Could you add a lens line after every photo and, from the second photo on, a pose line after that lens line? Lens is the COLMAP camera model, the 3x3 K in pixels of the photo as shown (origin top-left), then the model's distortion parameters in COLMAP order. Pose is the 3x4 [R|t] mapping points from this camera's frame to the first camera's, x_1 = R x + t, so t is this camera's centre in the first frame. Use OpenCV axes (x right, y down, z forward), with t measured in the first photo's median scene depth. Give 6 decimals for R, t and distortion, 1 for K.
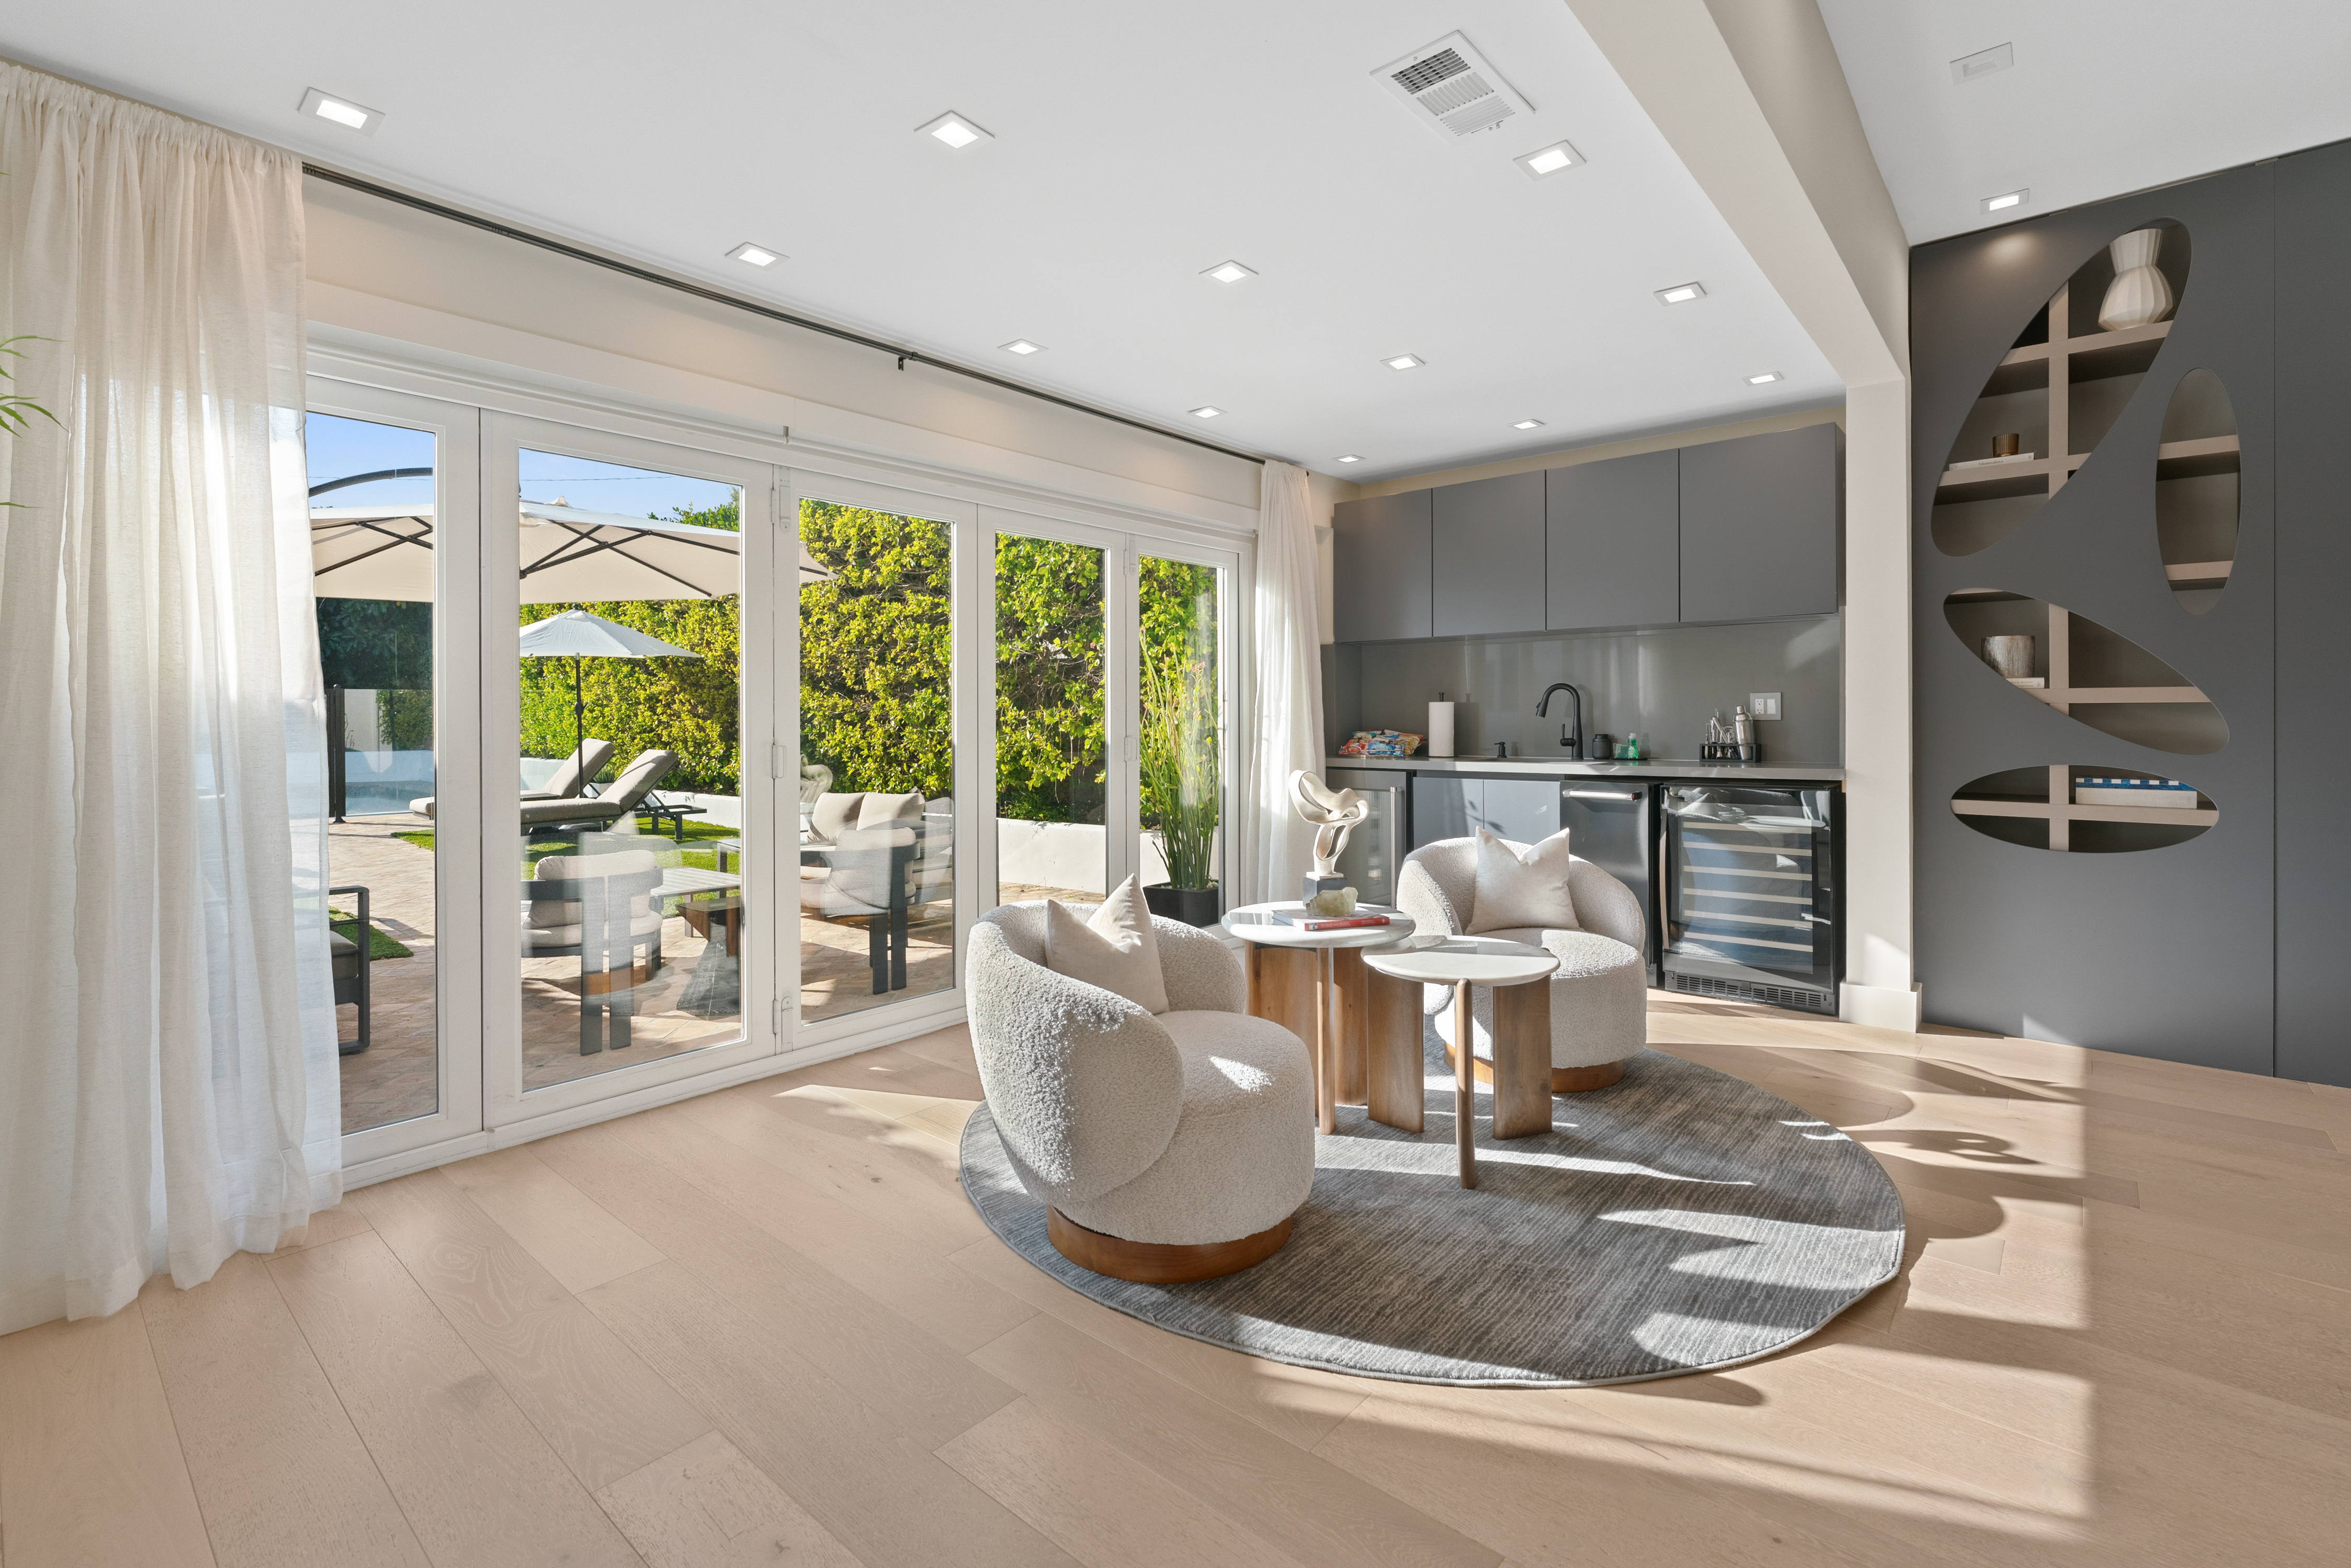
lens RADIAL K [[1018.0, 0, 1192.0], [0, 1018.0, 723.0], [0, 0, 1]] dist [0.001988, -0.000817]
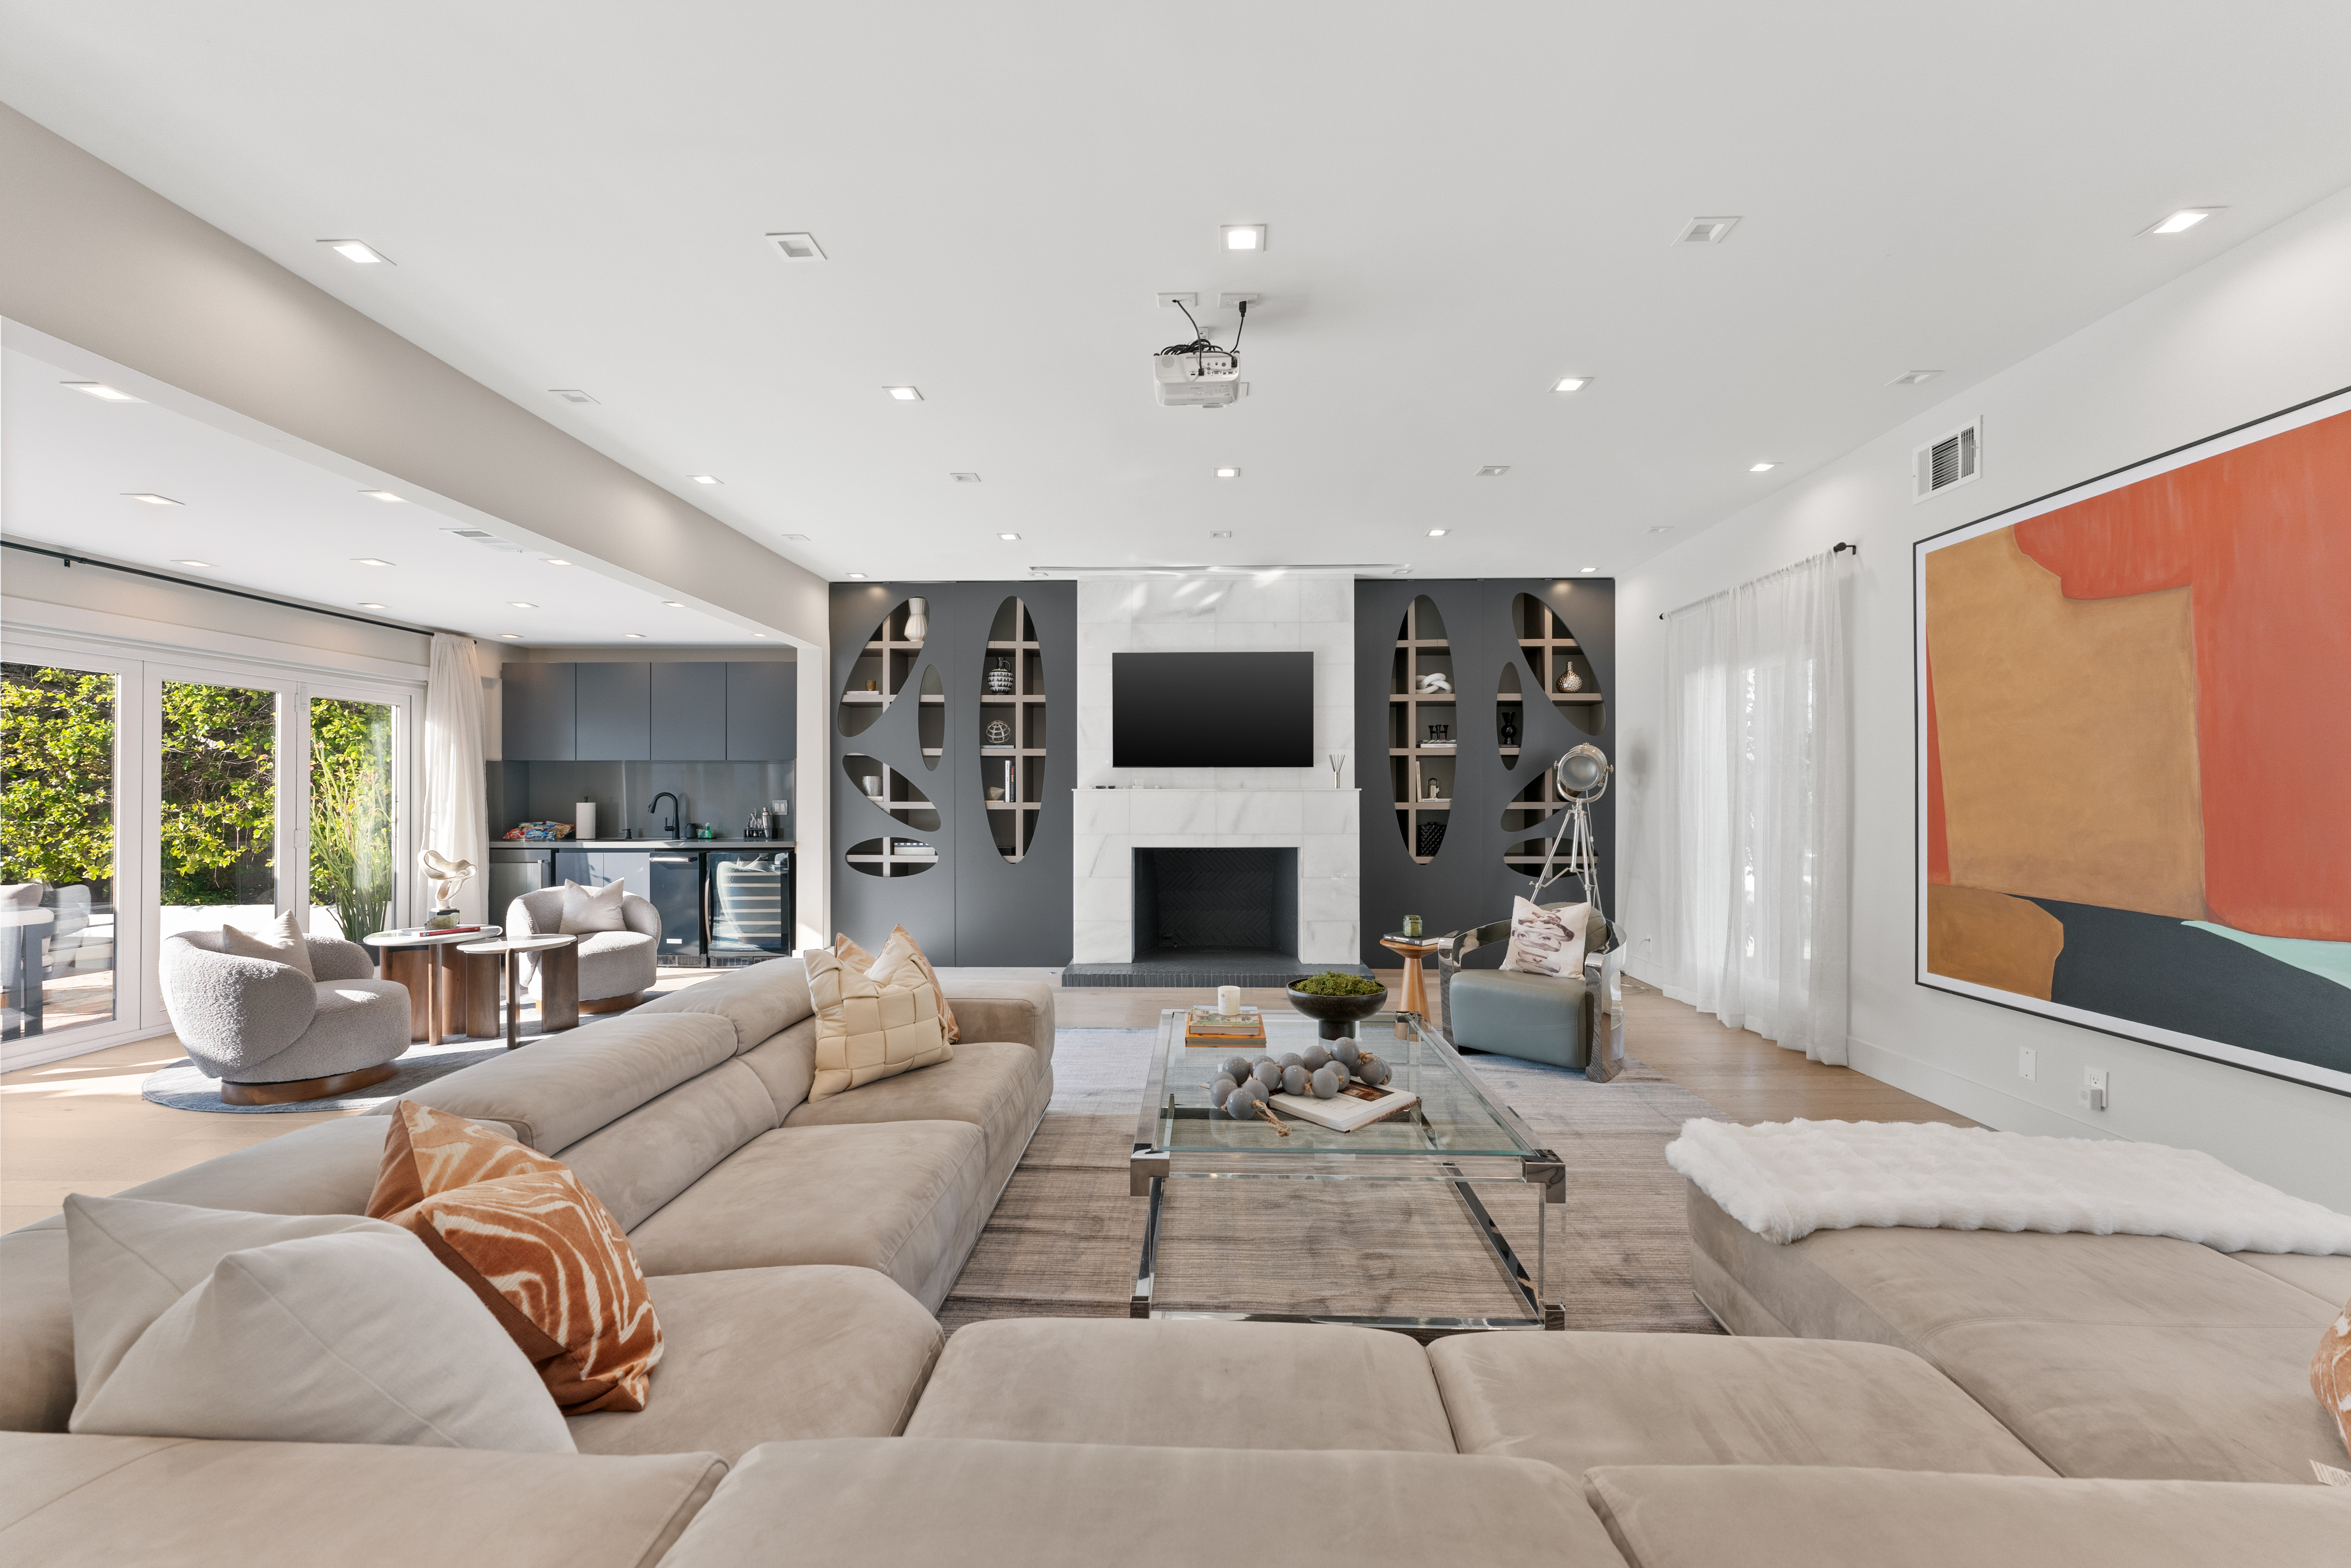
lens RADIAL K [[939.9, 0, 1193.7], [0, 939.9, 796.5], [0, 0, 1]] dist [-0.000696, -0.000334]
pose [[0.777682, 0.007784, 0.628609, 0.075704], [-0.002545, 0.999954, -0.009233, -0.020737], [-0.628652, 0.005581, 0.777667, -0.700020]]
